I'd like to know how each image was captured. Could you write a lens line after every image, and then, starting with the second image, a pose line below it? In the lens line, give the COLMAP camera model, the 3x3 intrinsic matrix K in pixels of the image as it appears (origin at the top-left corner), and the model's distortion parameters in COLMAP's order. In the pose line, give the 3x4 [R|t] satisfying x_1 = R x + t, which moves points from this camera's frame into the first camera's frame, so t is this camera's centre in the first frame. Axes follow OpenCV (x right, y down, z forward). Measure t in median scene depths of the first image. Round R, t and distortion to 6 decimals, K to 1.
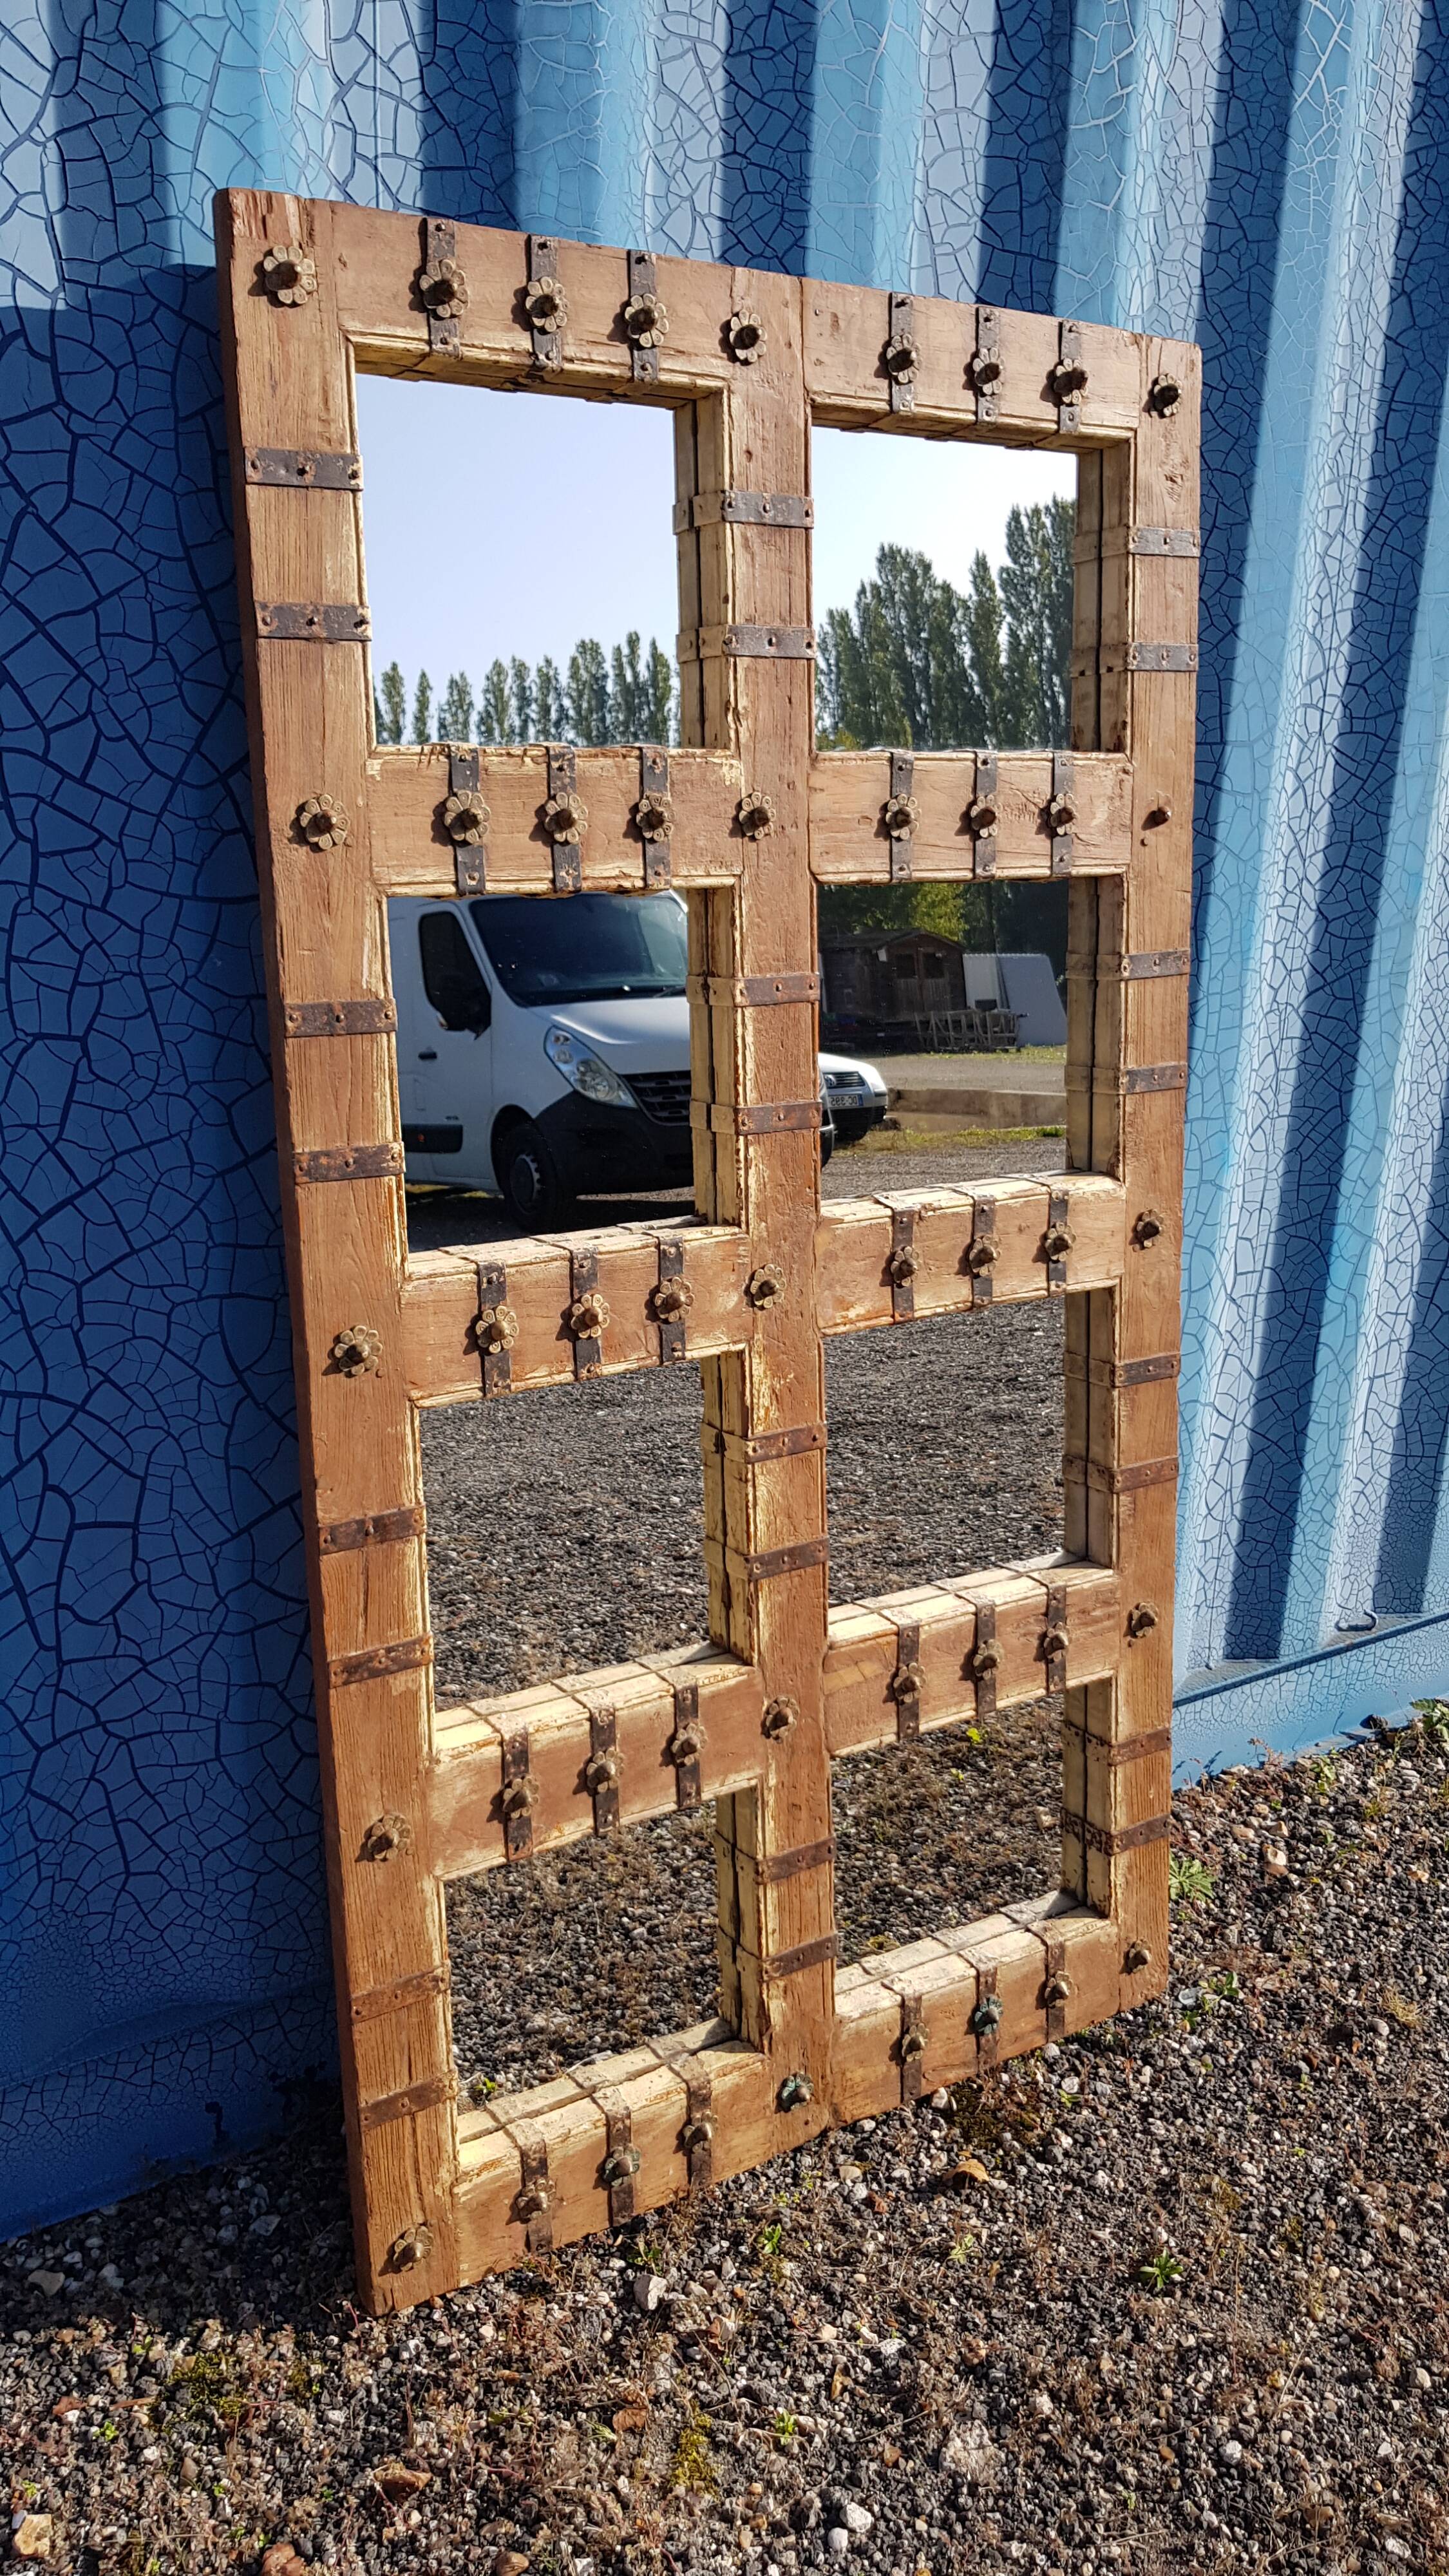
lens RADIAL K [[2029.5, 0, 734.8], [0, 2029.5, 1262.0], [0, 0, 1]] dist [0.053090, -0.107620]
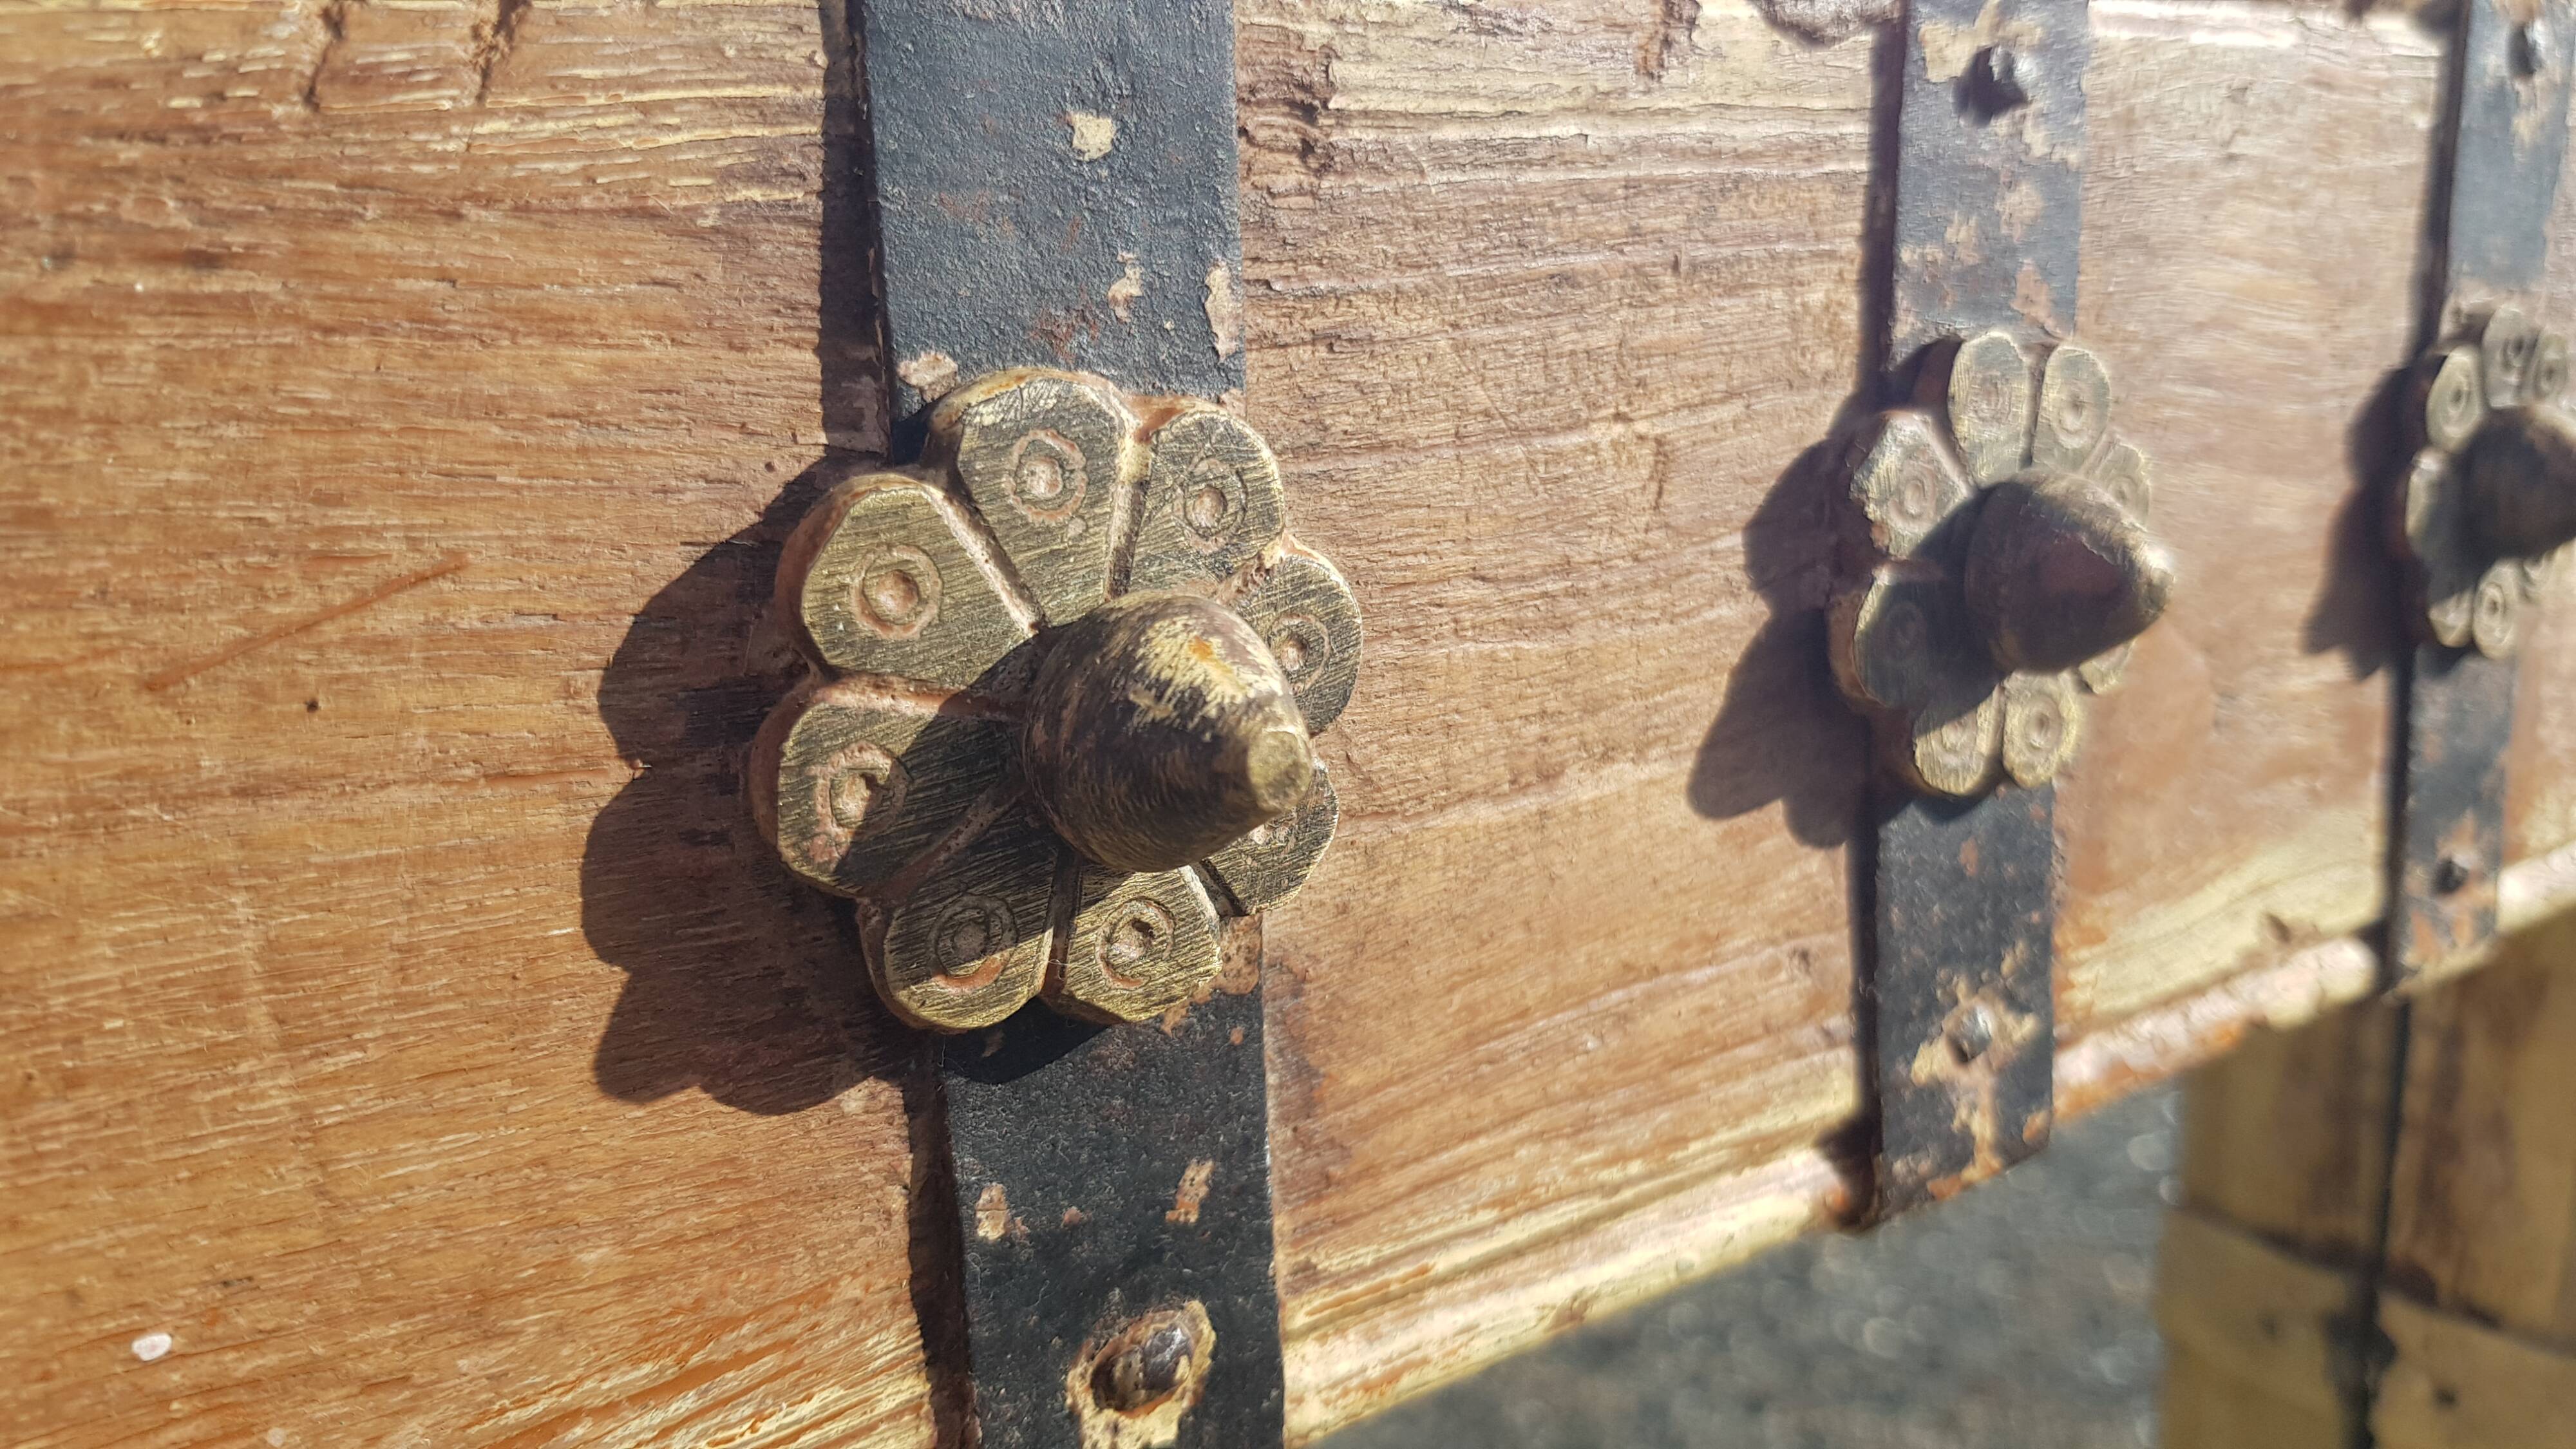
lens RADIAL K [[2059.1, 0, 1288.0], [0, 2059.1, 724.5], [0, 0, 1]] dist [0.050680, -0.152291]
pose [[0.999727, -0.010871, 0.020662, -0.112693], [0.010087, 0.999238, 0.037695, -0.198686], [-0.021056, -0.037477, 0.999076, 0.828813]]
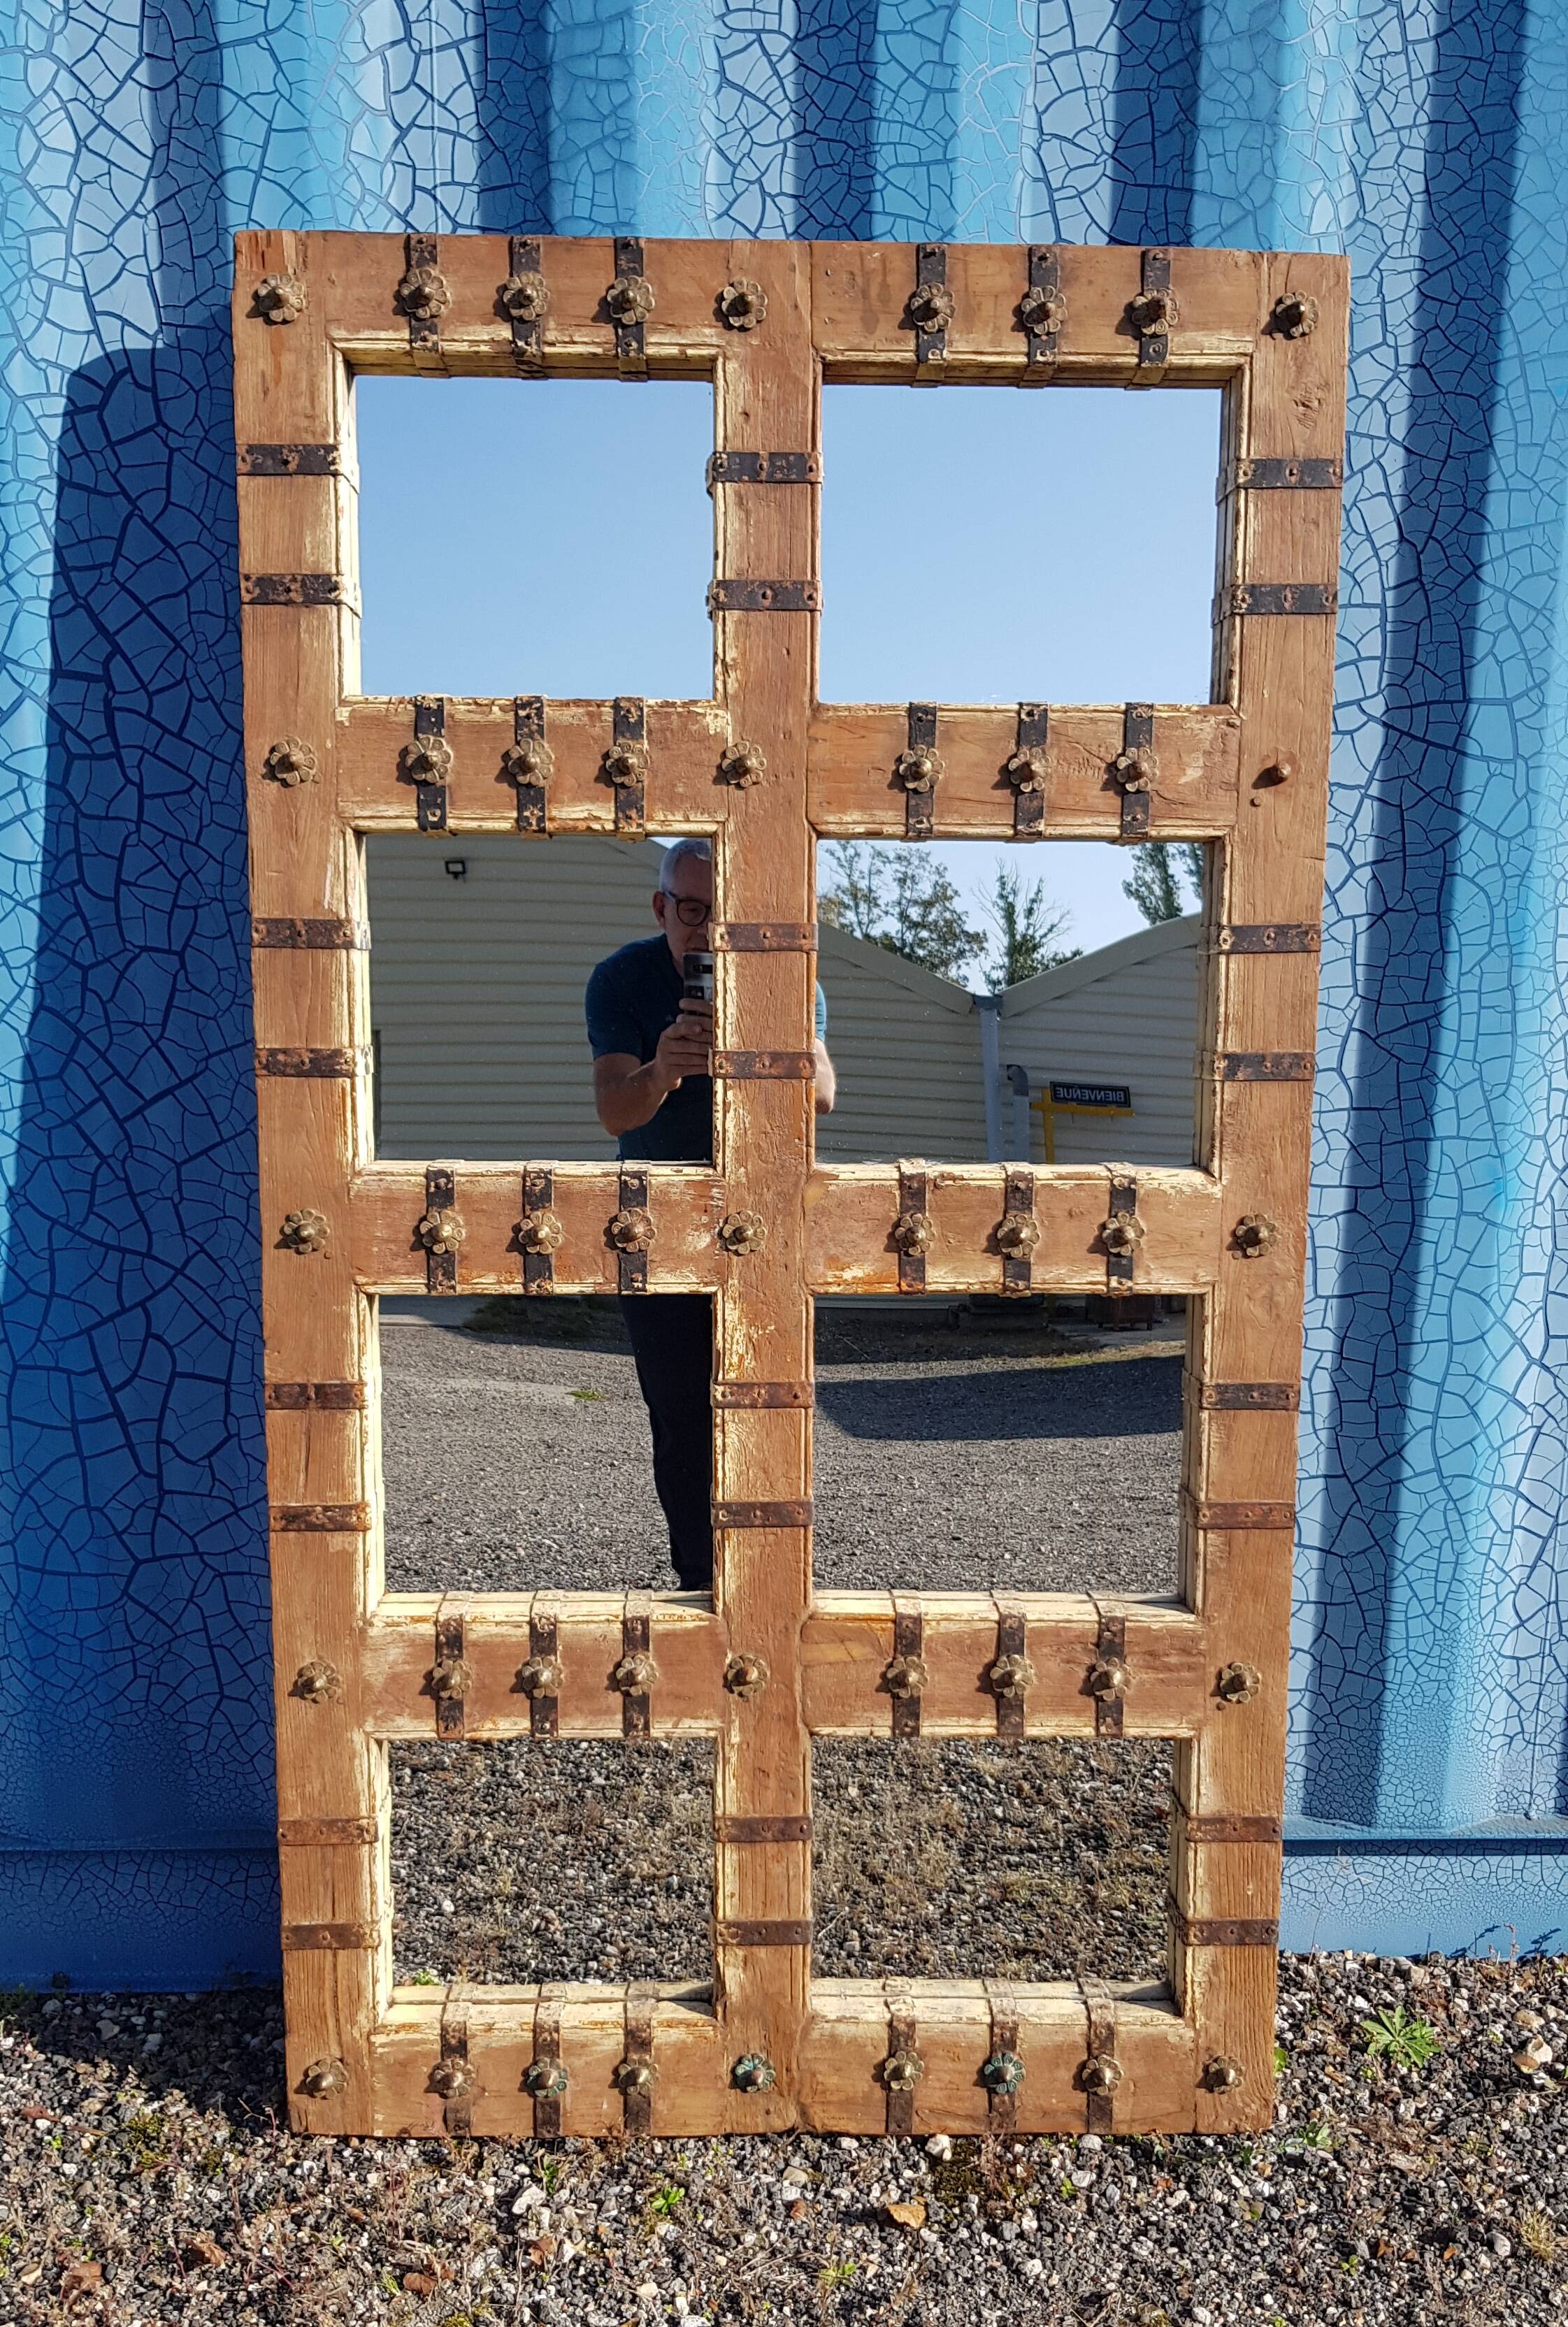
lens RADIAL K [[2215.8, 0, 781.6], [0, 2215.8, 1273.7], [0, 0, 1]] dist [0.066213, -0.134547]
pose [[0.856949, 0.097074, -0.506177, 0.606919], [-0.125526, 0.991840, -0.022300, 0.056220], [0.499882, 0.082648, 0.862141, 0.065462]]
